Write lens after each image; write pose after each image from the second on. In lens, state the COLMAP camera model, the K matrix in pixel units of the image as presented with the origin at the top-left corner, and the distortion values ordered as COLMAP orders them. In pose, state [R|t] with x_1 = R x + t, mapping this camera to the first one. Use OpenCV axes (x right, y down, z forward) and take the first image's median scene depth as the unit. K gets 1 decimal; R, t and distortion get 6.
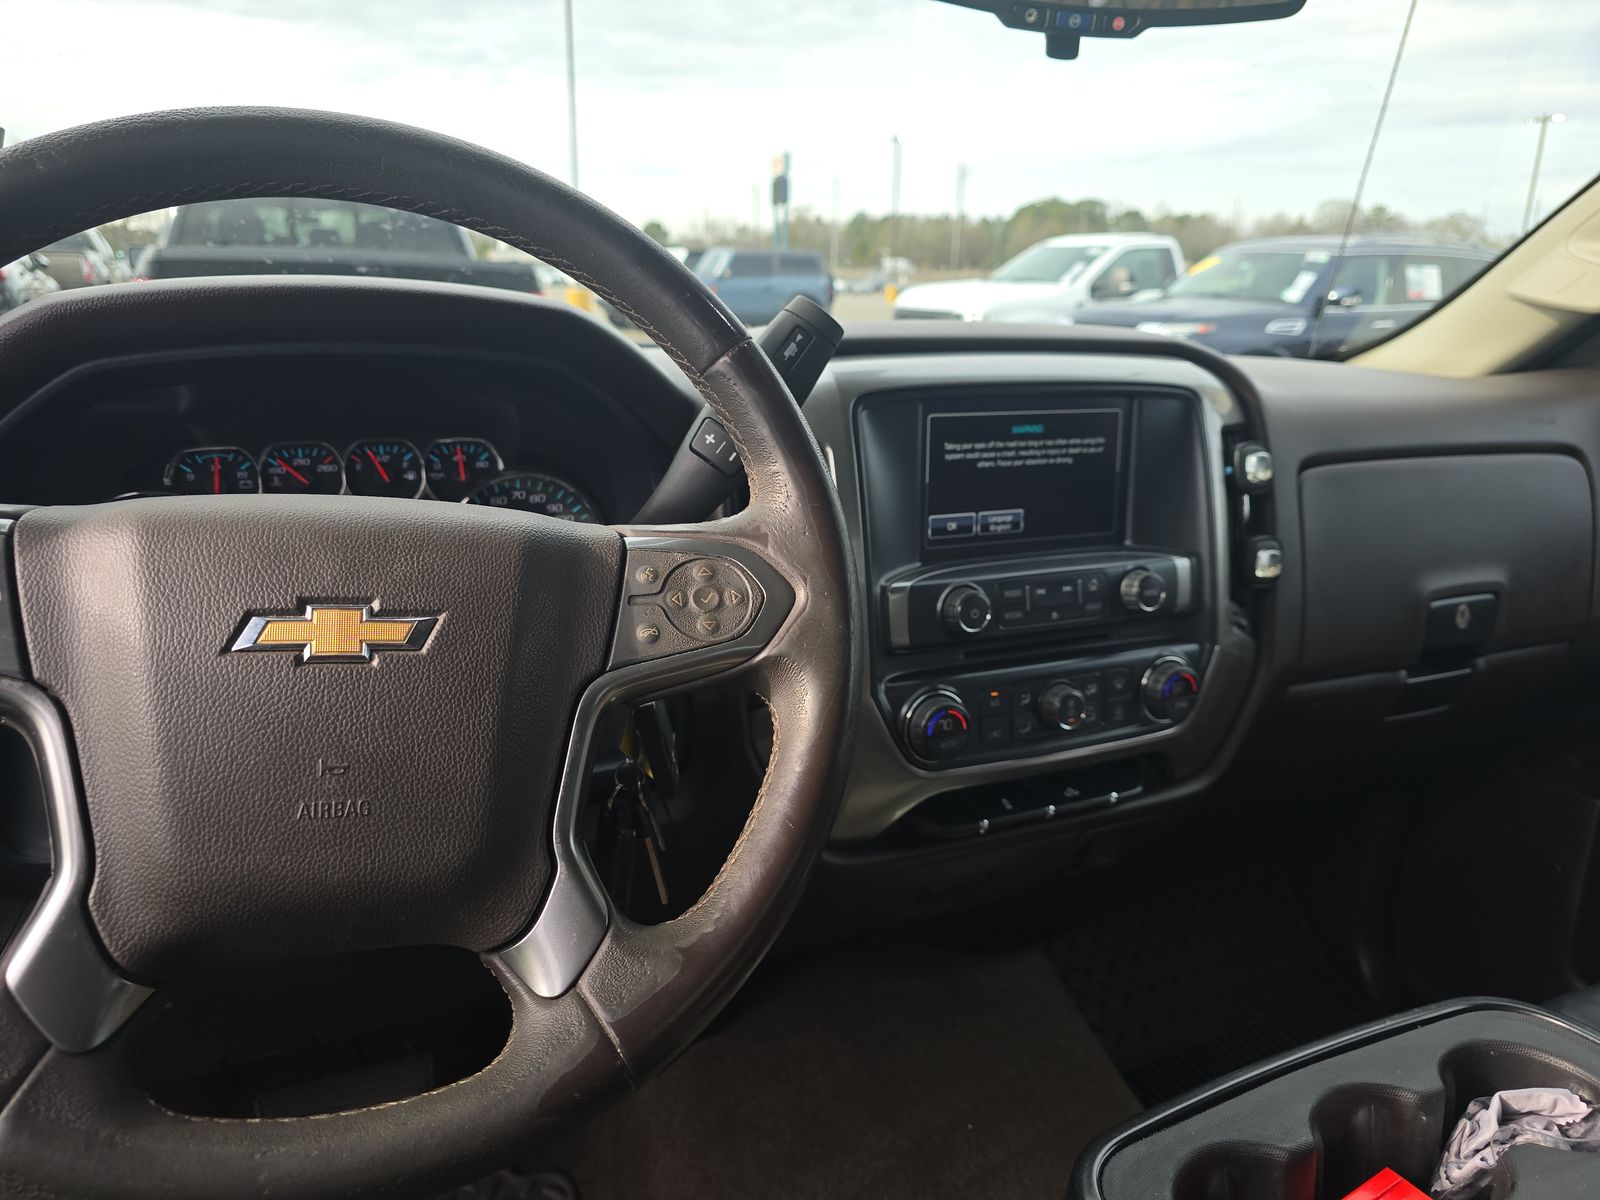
lens RADIAL K [[1070.5, 0, 809.8], [0, 1070.5, 594.7], [0, 0, 1]] dist [0.041699, -0.027827]
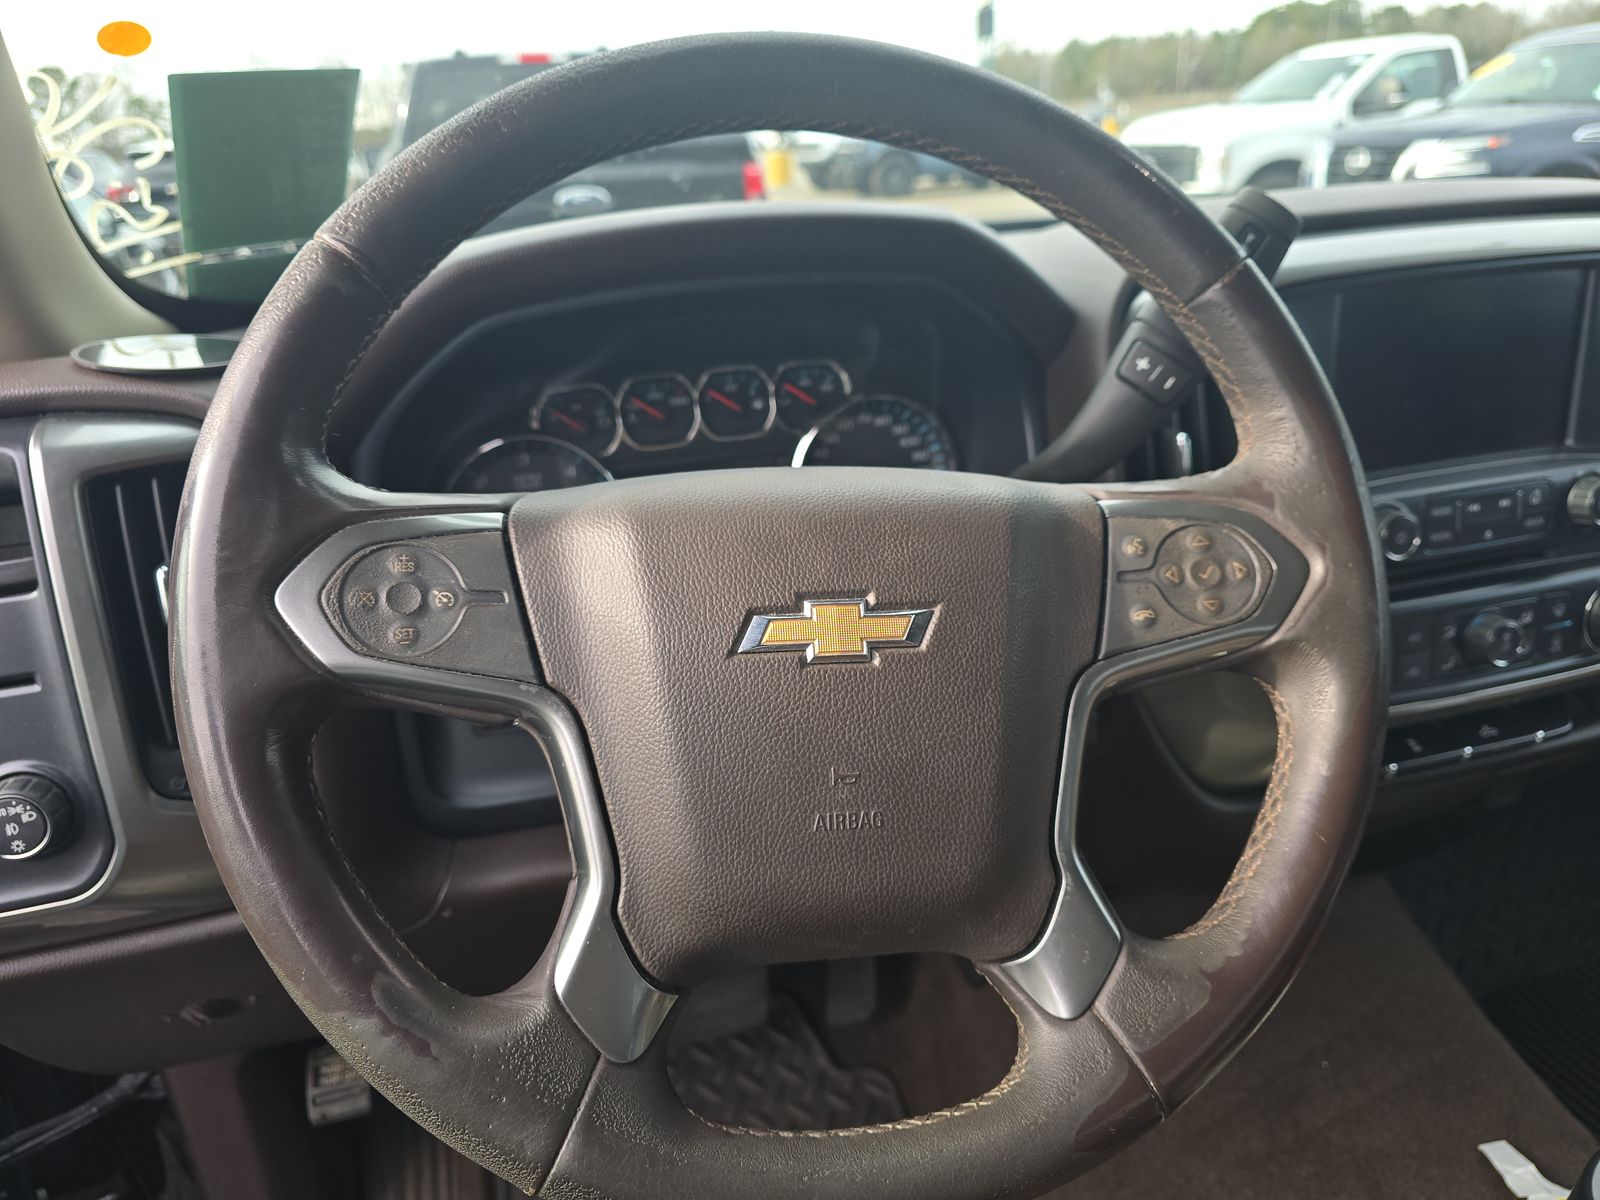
lens RADIAL K [[1070.5, 0, 801.3], [0, 1070.5, 561.5], [0, 0, 1]] dist [0.041699, -0.027827]
pose [[0.983993, -0.010060, -0.177923, -0.266694], [0.027958, 0.994756, 0.098377, -0.101306], [0.176000, -0.101777, 0.979115, 0.087070]]
